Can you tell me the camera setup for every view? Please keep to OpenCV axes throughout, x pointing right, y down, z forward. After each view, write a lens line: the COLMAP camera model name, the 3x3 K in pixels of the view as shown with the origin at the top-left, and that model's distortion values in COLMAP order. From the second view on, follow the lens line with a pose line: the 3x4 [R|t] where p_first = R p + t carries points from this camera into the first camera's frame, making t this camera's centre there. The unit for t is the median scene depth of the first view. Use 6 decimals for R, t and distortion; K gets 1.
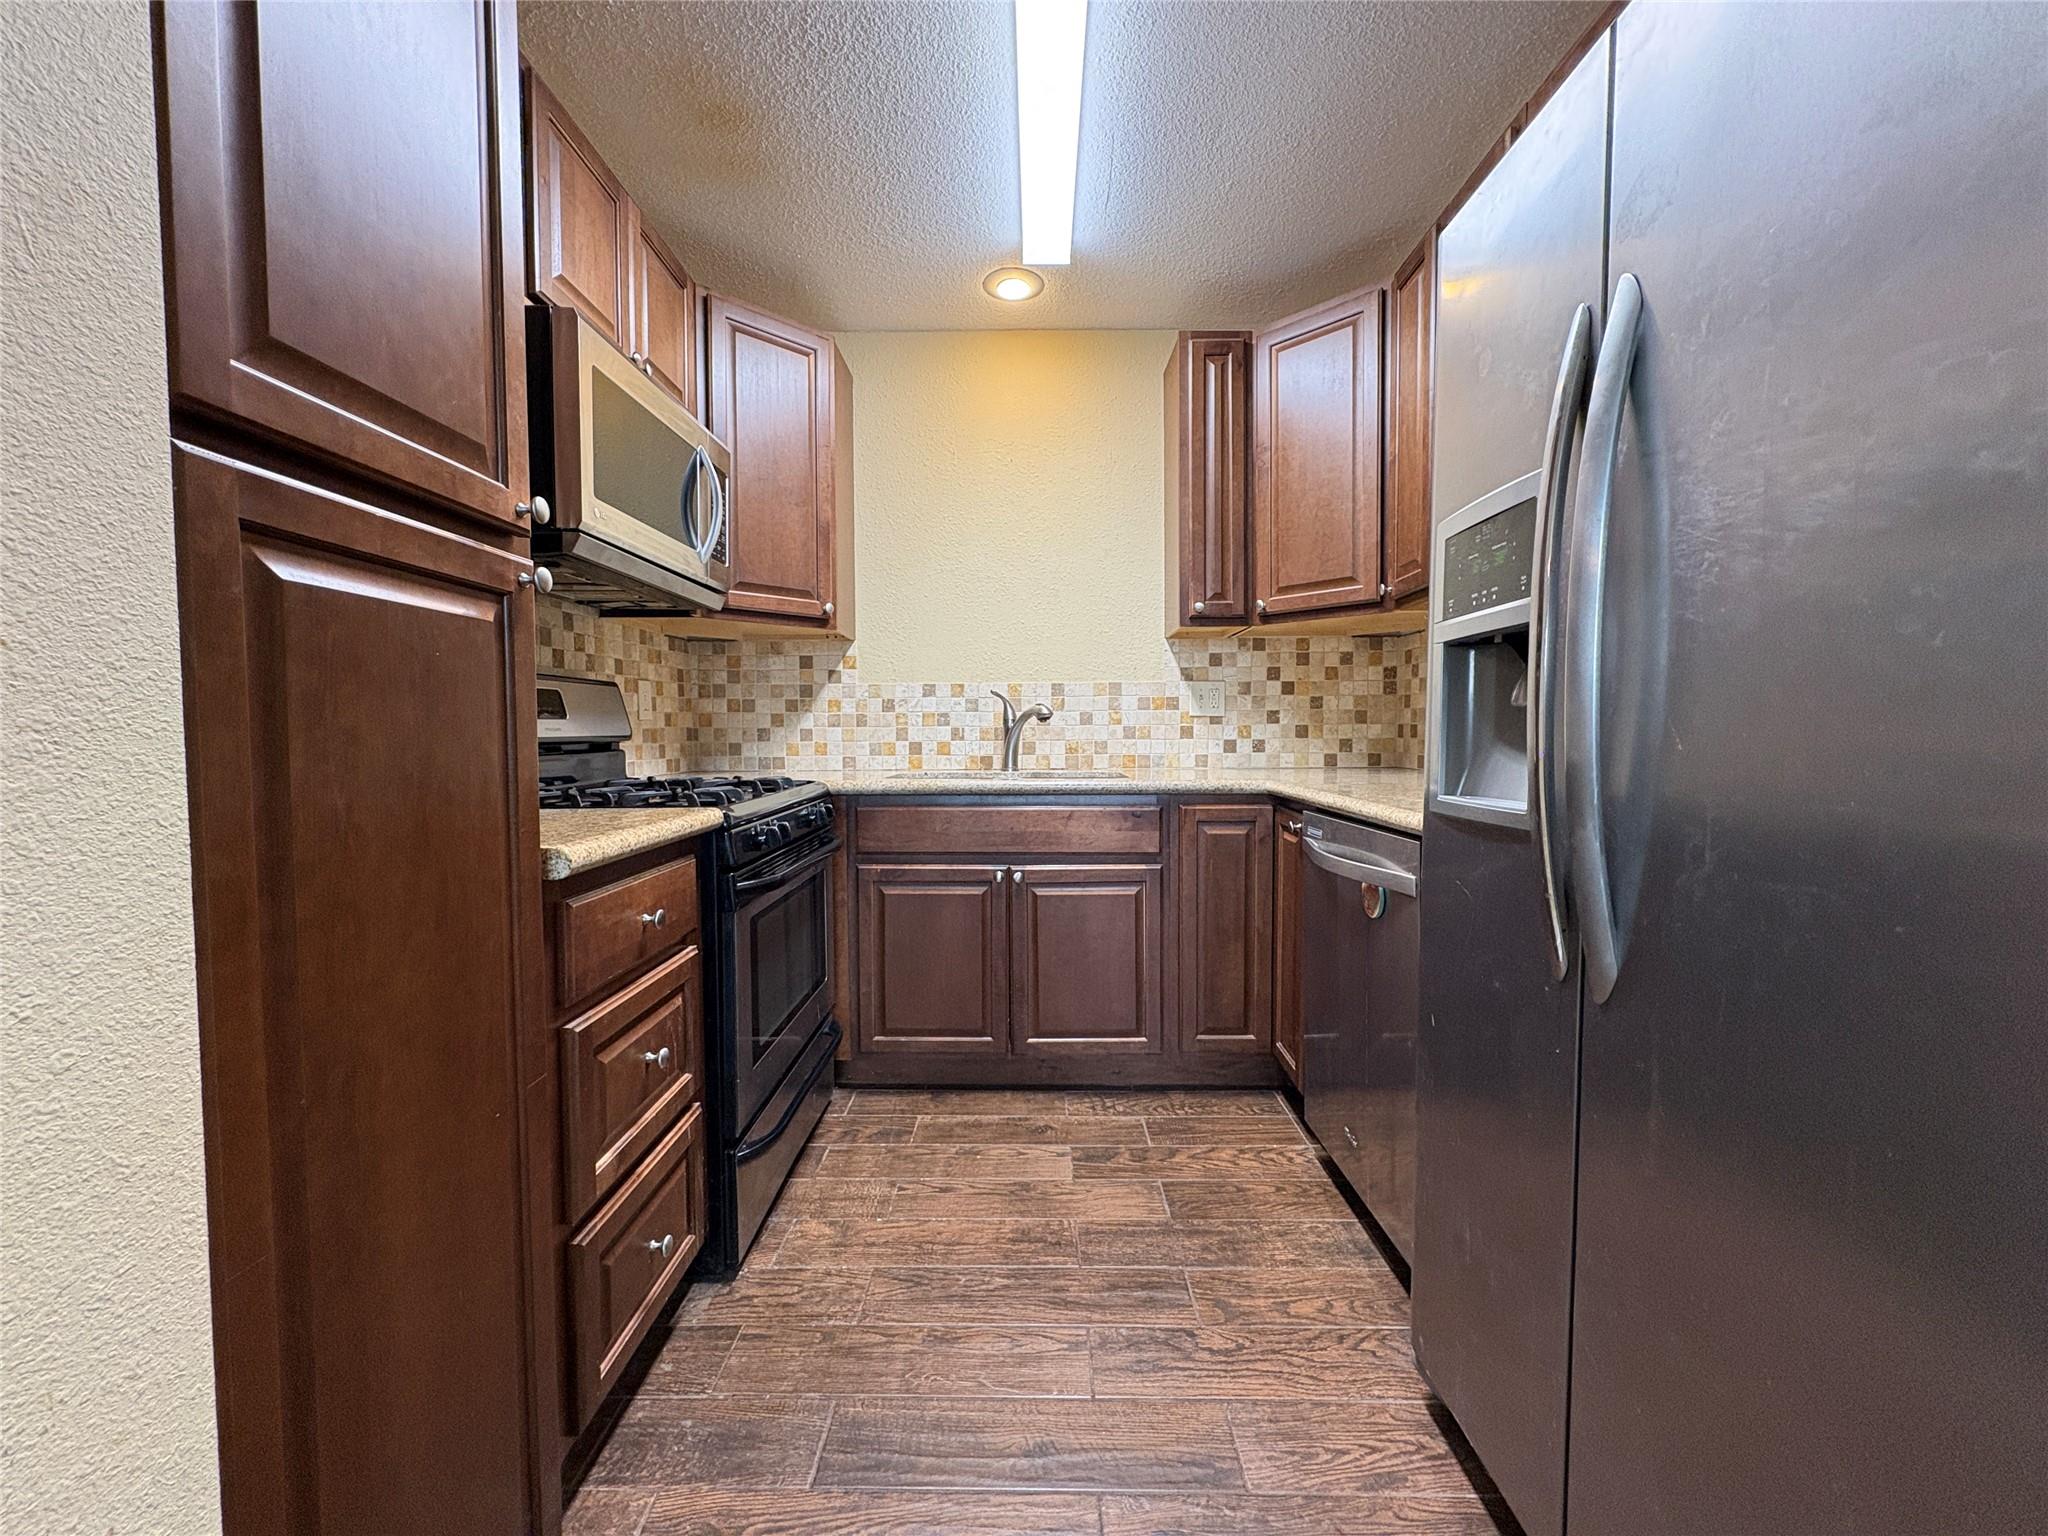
lens RADIAL K [[813.9, 0, 1028.0], [0, 813.9, 757.0], [0, 0, 1]] dist [-0.001598, 0.000932]
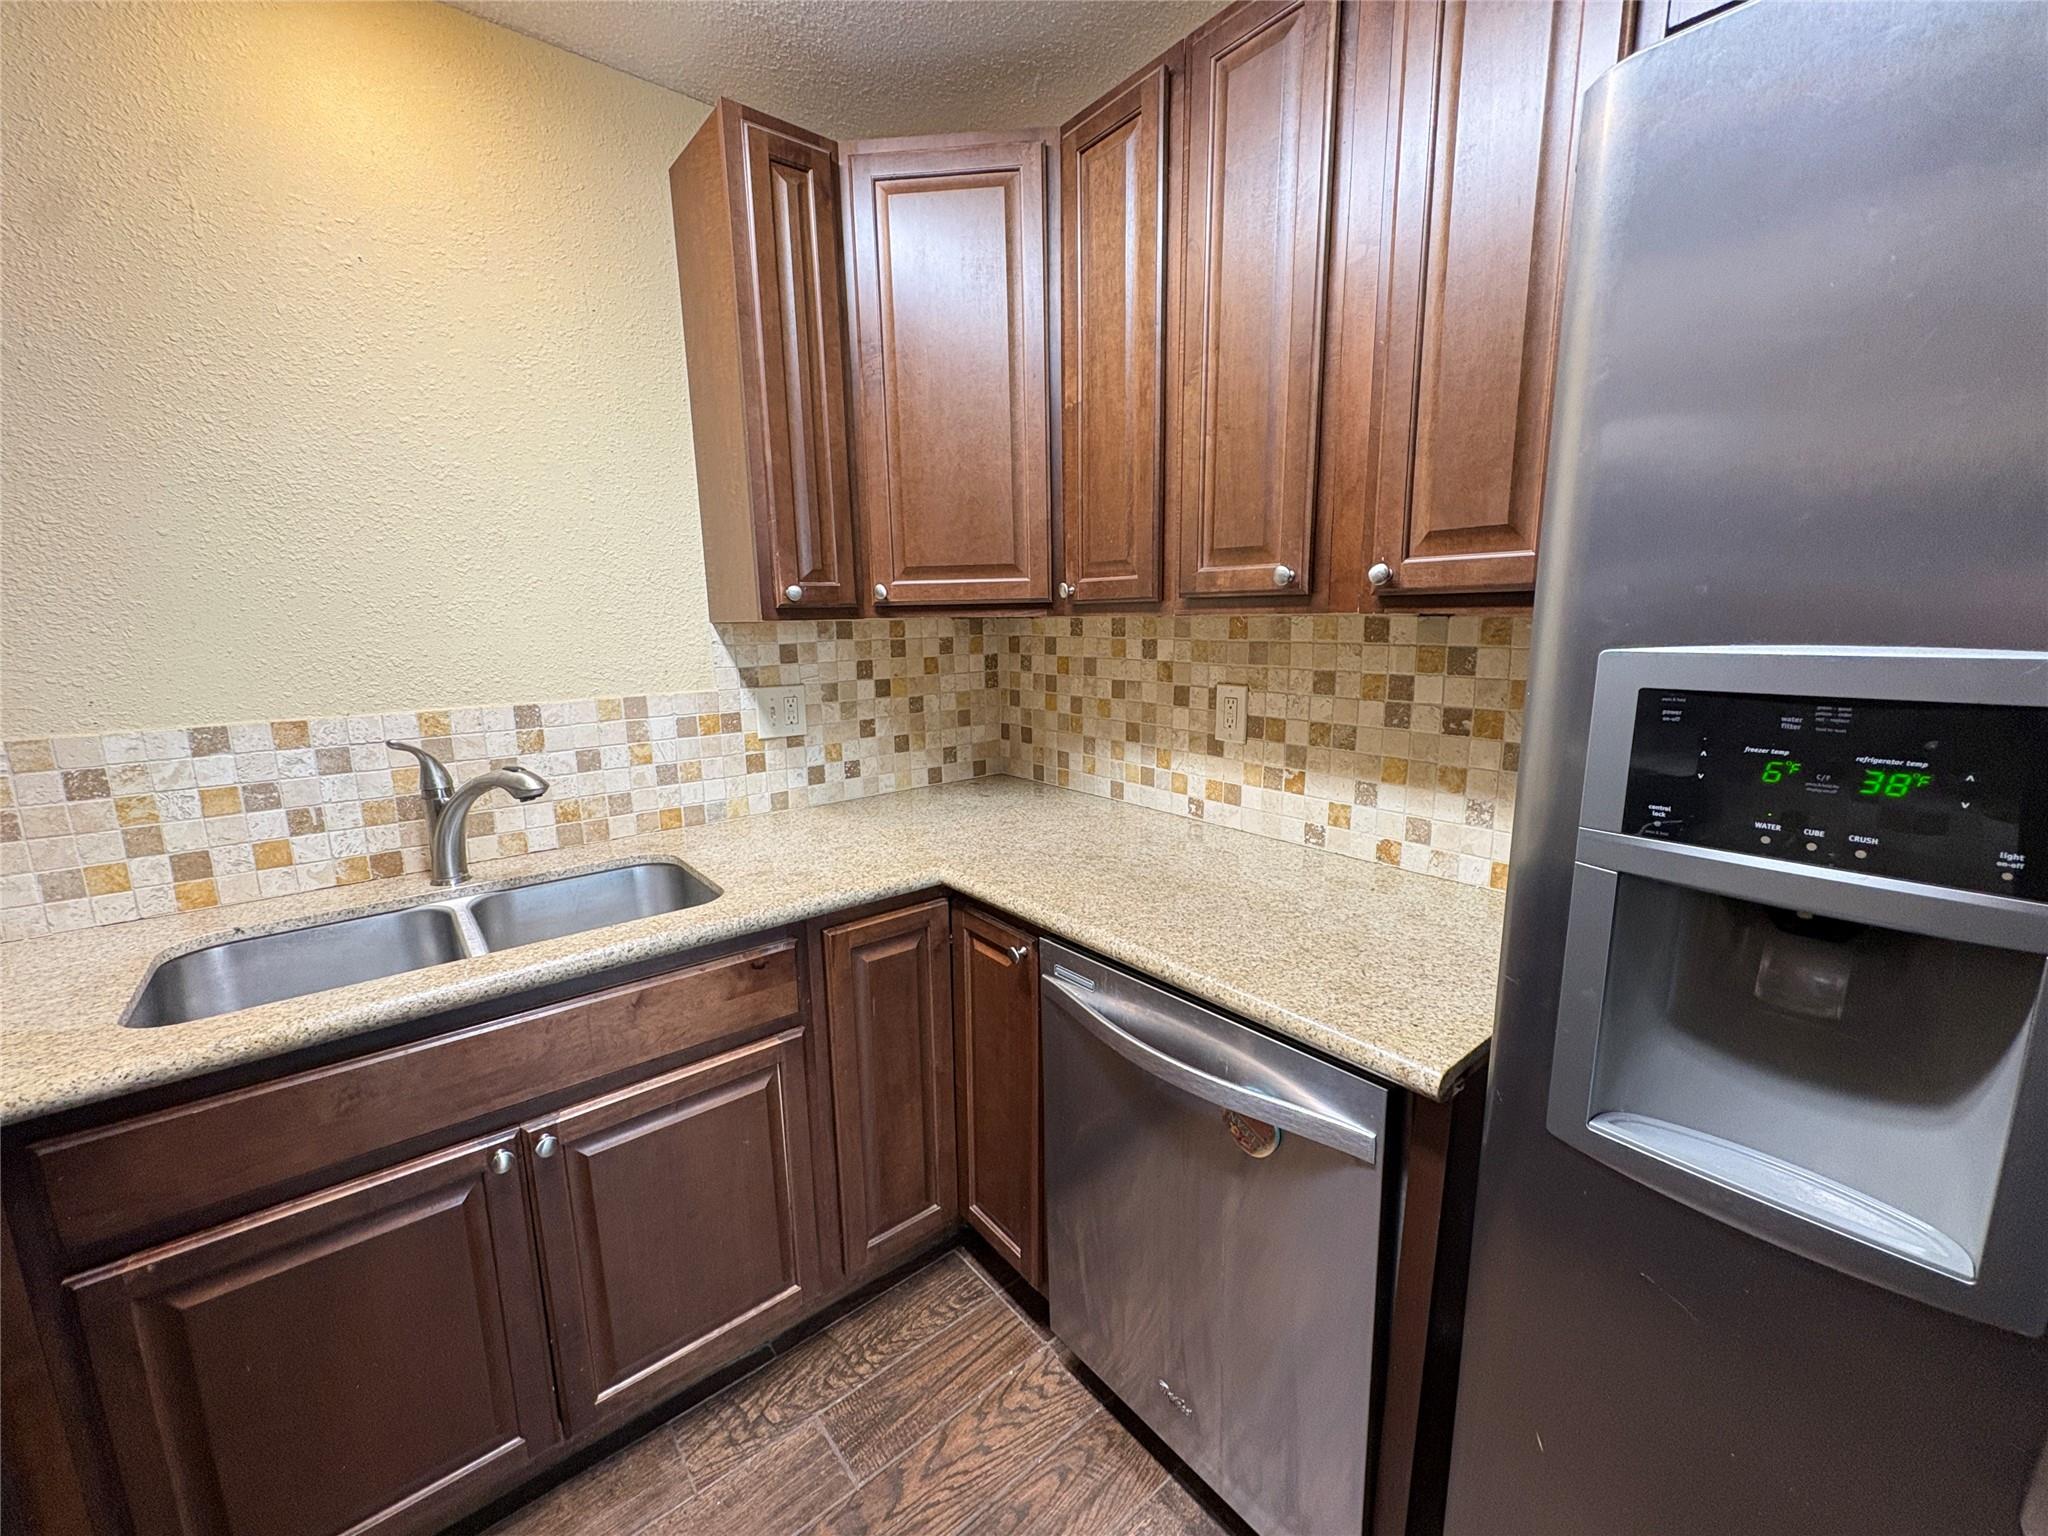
lens RADIAL K [[813.9, 0, 1031.1], [0, 813.9, 763.1], [0, 0, 1]] dist [-0.001598, 0.000932]
pose [[0.765334, -0.120873, 0.632182, -0.071090], [0.031639, 0.988085, 0.150619, -0.155398], [-0.642855, -0.095272, 0.760040, 0.420942]]
